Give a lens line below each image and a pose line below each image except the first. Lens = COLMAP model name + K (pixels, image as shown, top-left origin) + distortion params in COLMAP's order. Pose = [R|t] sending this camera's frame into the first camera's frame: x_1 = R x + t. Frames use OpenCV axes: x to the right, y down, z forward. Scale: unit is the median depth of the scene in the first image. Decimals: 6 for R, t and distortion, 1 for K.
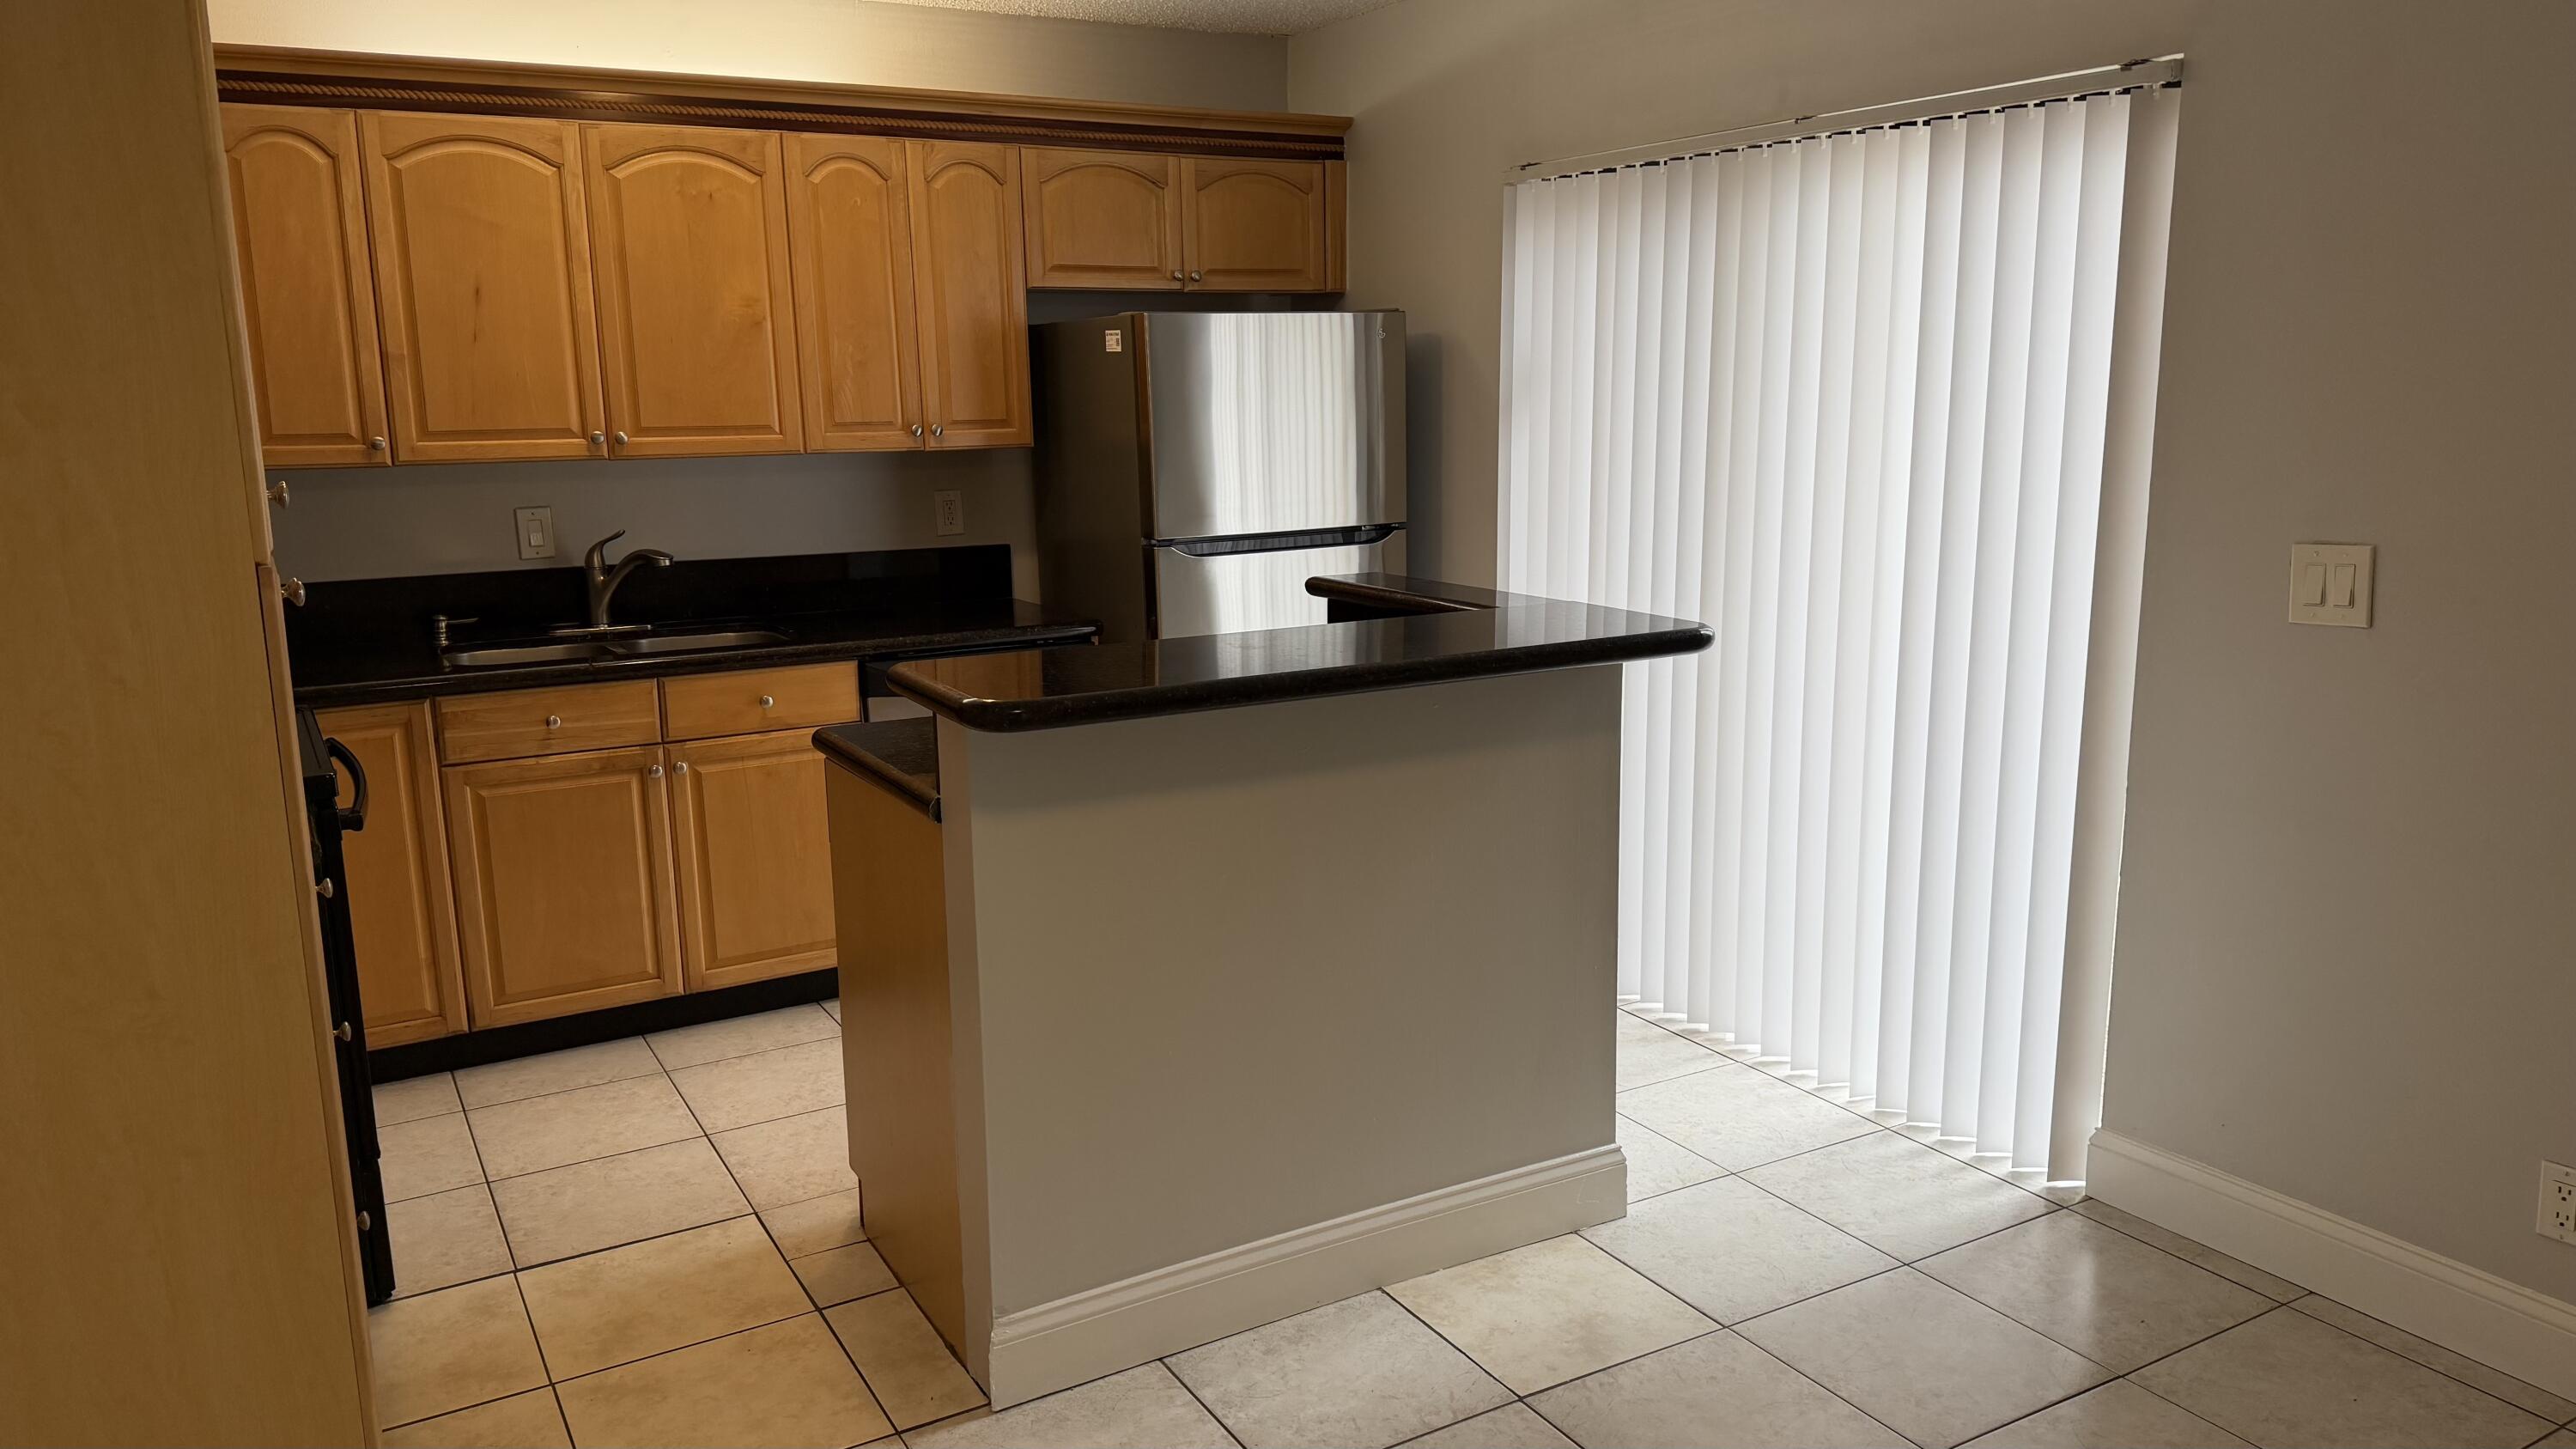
lens RADIAL K [[1801.1, 0, 1288.0], [0, 1801.1, 724.5], [0, 0, 1]] dist [0.170784, -0.340564]
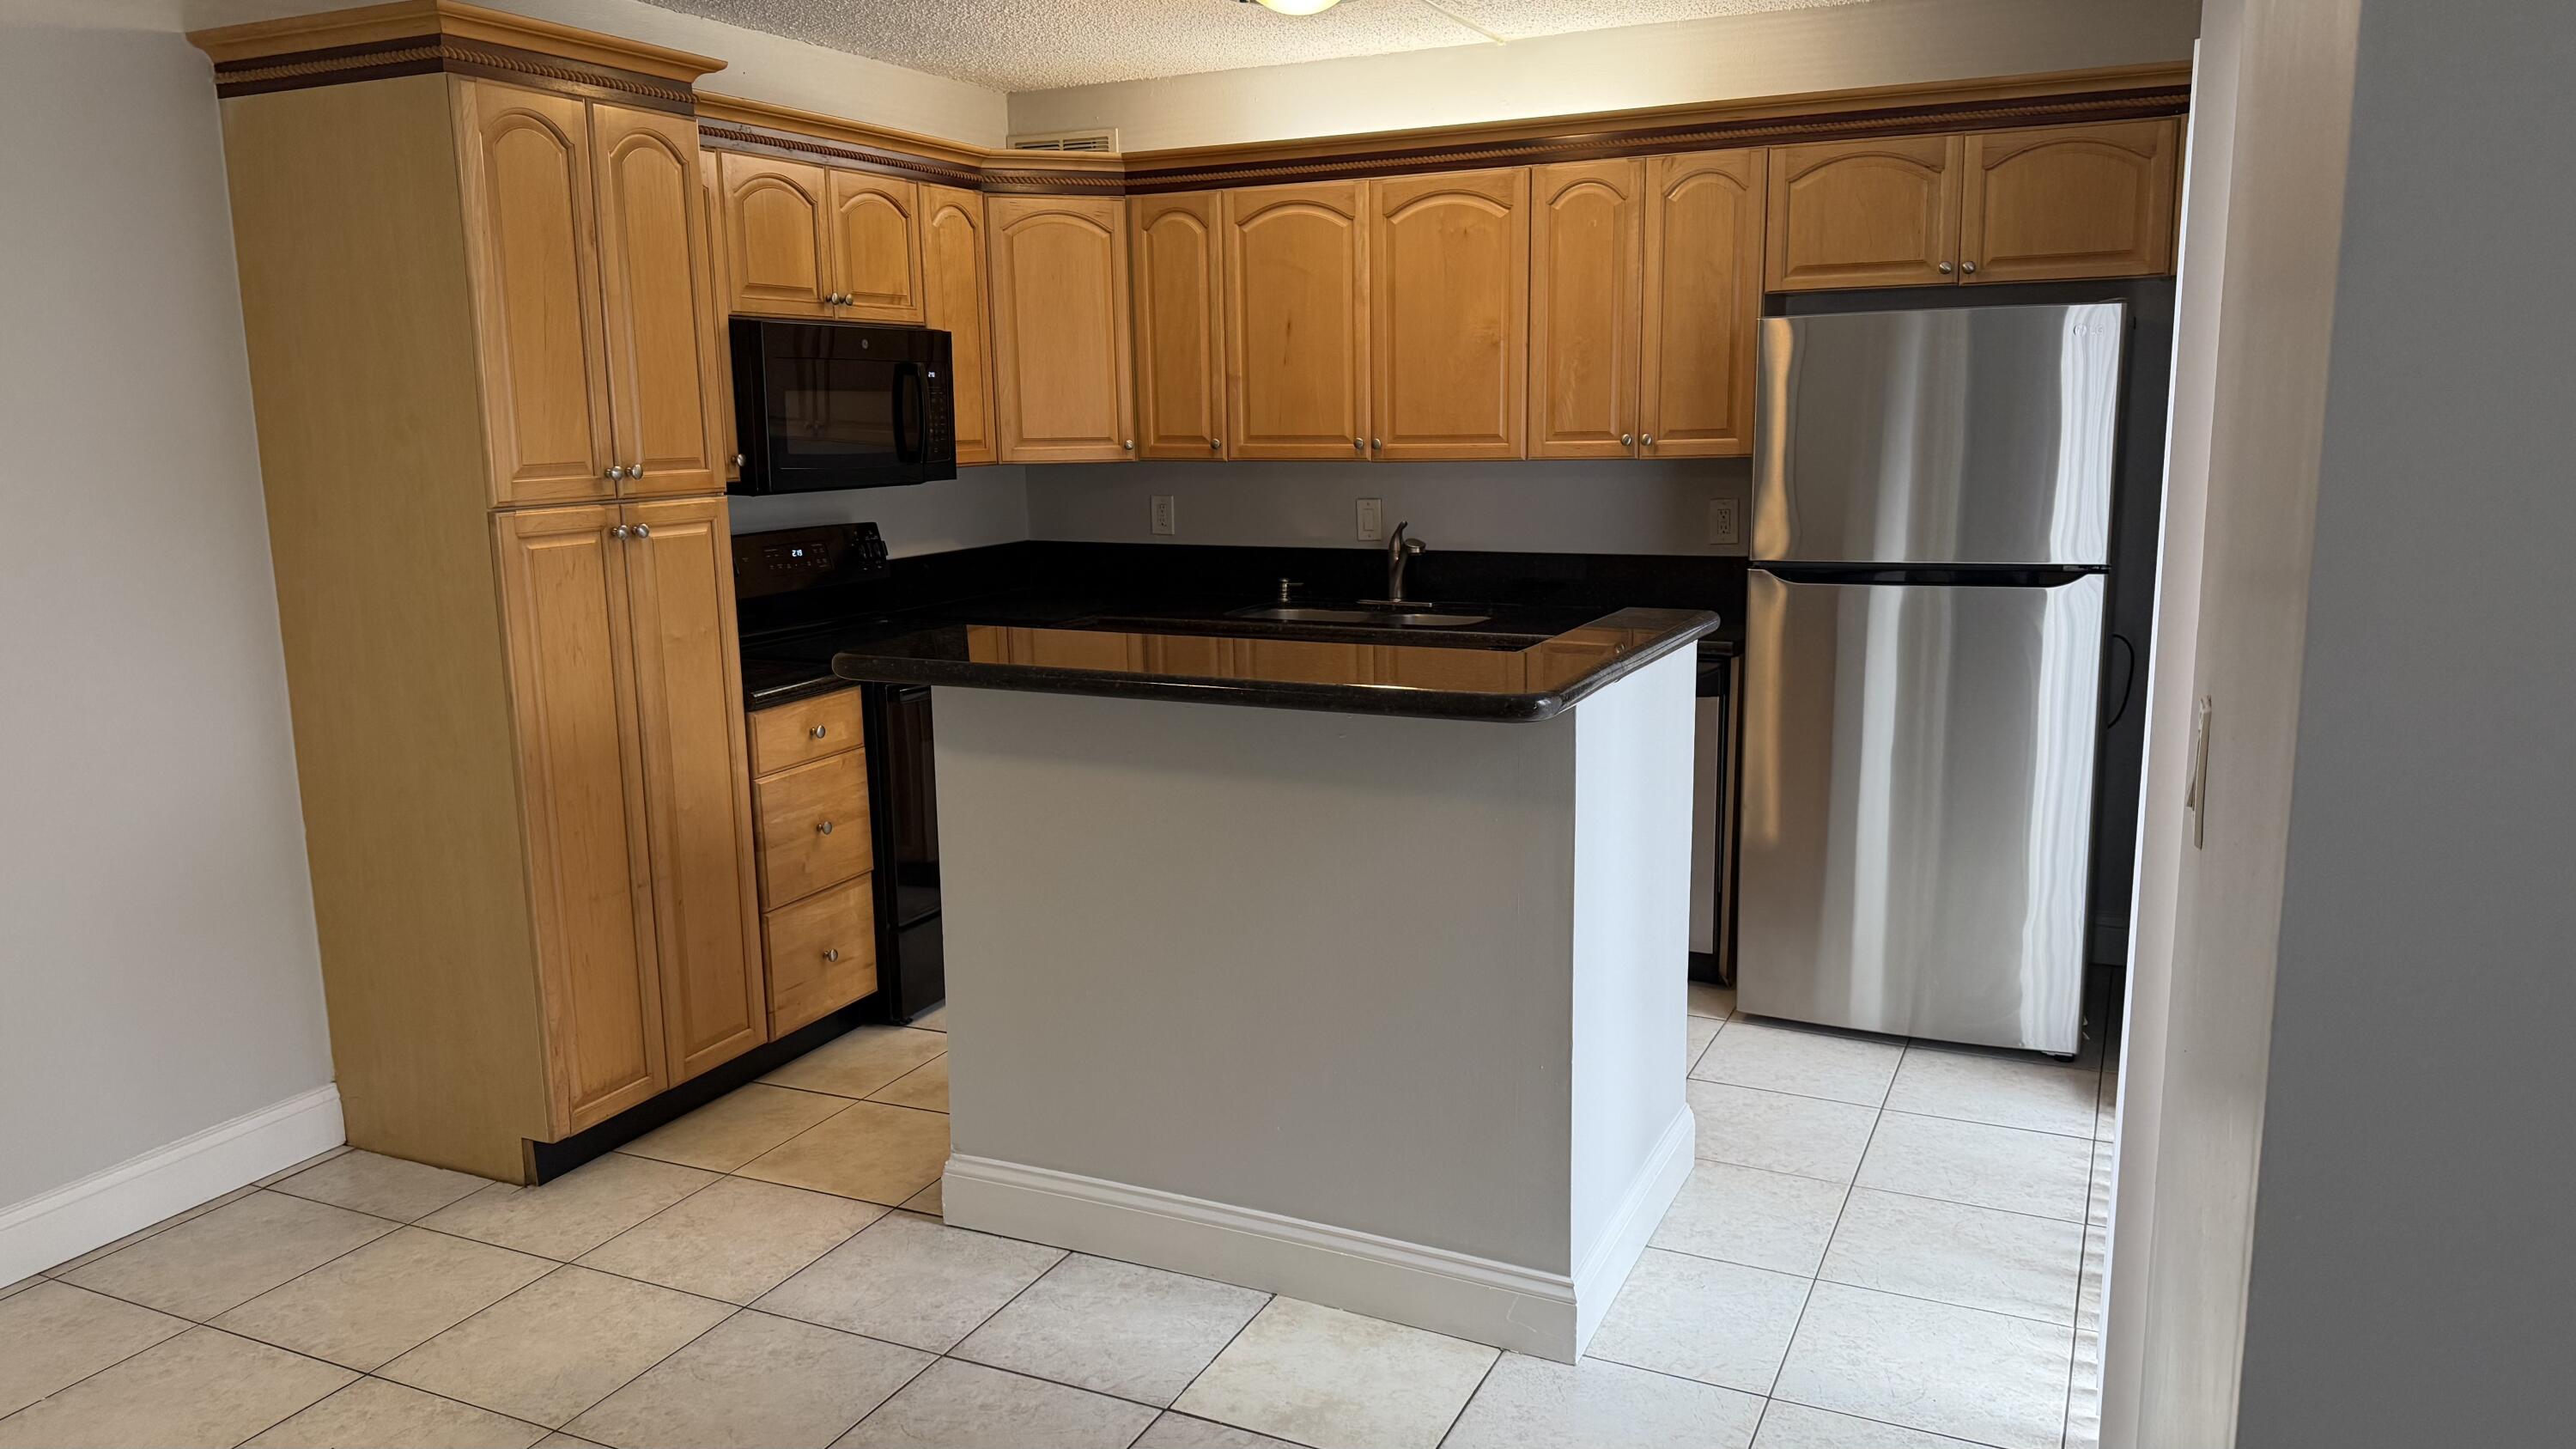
lens RADIAL K [[1801.1, 0, 1288.0], [0, 1801.1, 724.5], [0, 0, 1]] dist [0.170784, -0.340564]
pose [[0.563576, 0.151521, -0.812049, 0.578408], [-0.149661, 0.985494, 0.080017, -0.059549], [0.812394, 0.076437, 0.578077, 0.275569]]
